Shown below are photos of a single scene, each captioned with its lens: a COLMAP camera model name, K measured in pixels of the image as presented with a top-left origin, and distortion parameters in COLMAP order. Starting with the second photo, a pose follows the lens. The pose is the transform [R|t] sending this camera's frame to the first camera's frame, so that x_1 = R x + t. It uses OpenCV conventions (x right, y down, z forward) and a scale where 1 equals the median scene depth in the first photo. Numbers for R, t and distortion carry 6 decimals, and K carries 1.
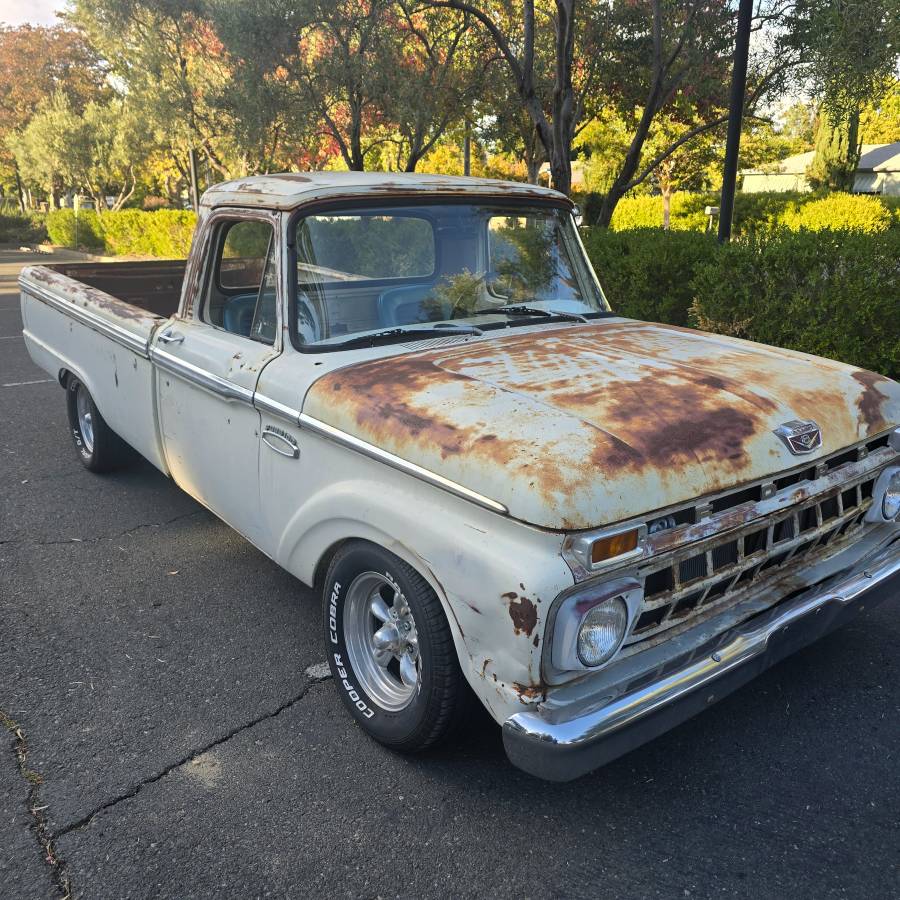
lens RADIAL K [[814.7, 0, 450.0], [0, 814.7, 450.0], [0, 0, 1]] dist [0.075851, -0.085727]
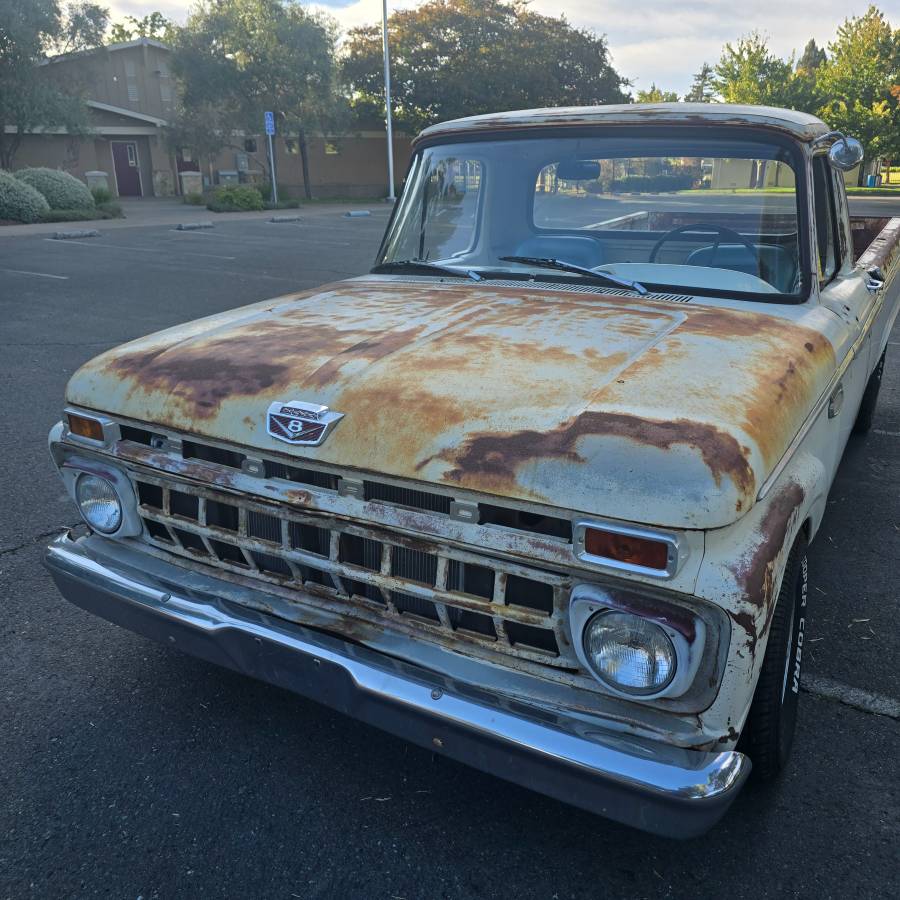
lens RADIAL K [[809.4, 0, 462.2], [0, 809.4, 443.8], [0, 0, 1]] dist [0.059946, -0.054108]
pose [[0.373242, 0.297157, -0.878856, 1.105540], [-0.269174, 0.941252, 0.203938, -0.185416], [0.887826, 0.160447, 0.431302, 0.768957]]
